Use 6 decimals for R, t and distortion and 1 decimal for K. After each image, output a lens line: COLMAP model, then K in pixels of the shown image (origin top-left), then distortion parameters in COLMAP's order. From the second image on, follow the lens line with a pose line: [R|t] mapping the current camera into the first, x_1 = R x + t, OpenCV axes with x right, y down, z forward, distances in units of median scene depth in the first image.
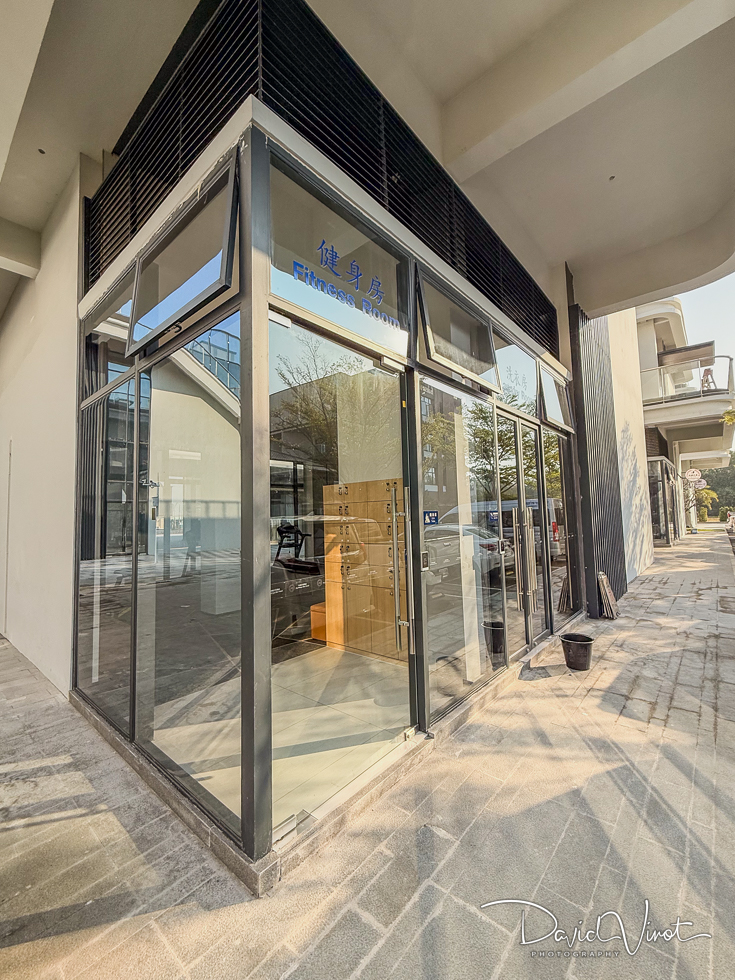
lens RADIAL K [[410.5, 0, 367.5], [0, 410.5, 490.0], [0, 0, 1]] dist [-0.000172, -0.000017]
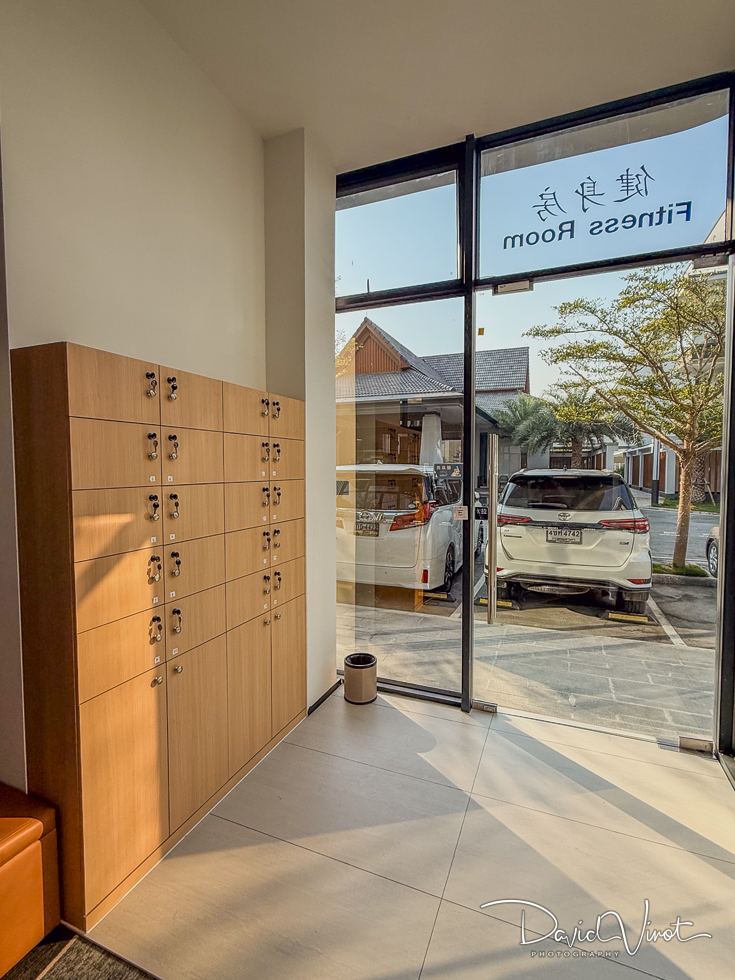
lens RADIAL K [[456.8, 0, 367.5], [0, 456.8, 490.0], [0, 0, 1]] dist [-0.000063, -0.000032]
pose [[-0.320433, -0.018691, 0.947087, -0.503510], [-0.055402, 0.998464, 0.000960, 0.082236], [-0.945650, -0.052163, -0.320976, 1.056732]]
